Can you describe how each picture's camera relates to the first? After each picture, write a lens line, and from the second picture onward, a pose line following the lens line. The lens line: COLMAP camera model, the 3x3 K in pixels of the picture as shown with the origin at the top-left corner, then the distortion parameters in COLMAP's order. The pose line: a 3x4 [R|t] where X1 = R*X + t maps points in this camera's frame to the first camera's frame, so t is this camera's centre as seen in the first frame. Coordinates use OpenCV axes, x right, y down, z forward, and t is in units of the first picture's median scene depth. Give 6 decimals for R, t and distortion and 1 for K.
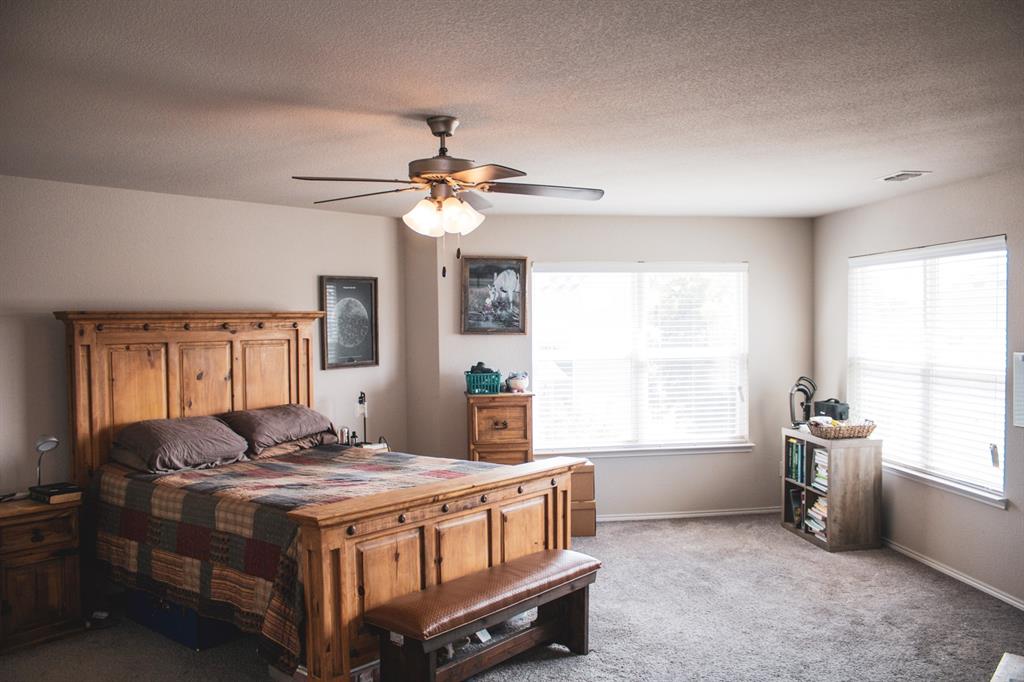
lens RADIAL K [[854.5, 0, 512.5], [0, 854.5, 341.0], [0, 0, 1]] dist [-0.156039, 0.130607]
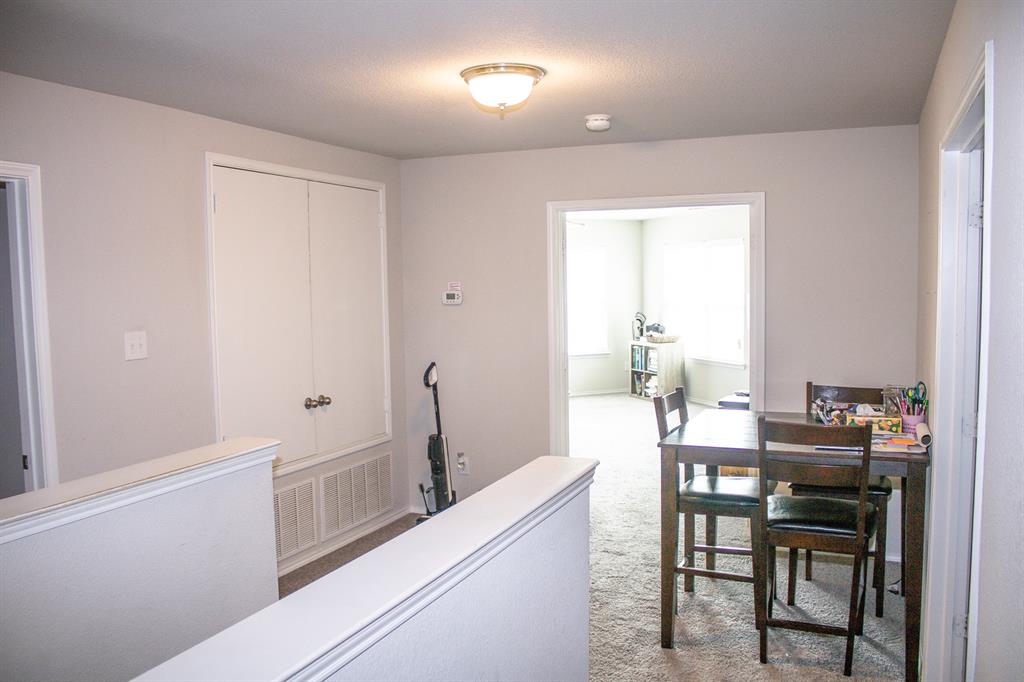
lens RADIAL K [[854.5, 0, 511.8], [0, 854.5, 341.2], [0, 0, 1]] dist [-0.156039, 0.130607]
pose [[0.968686, -0.025262, 0.247000, -0.377066], [0.013837, 0.998757, 0.047882, 0.017265], [-0.247903, -0.042965, 0.967832, -0.701000]]
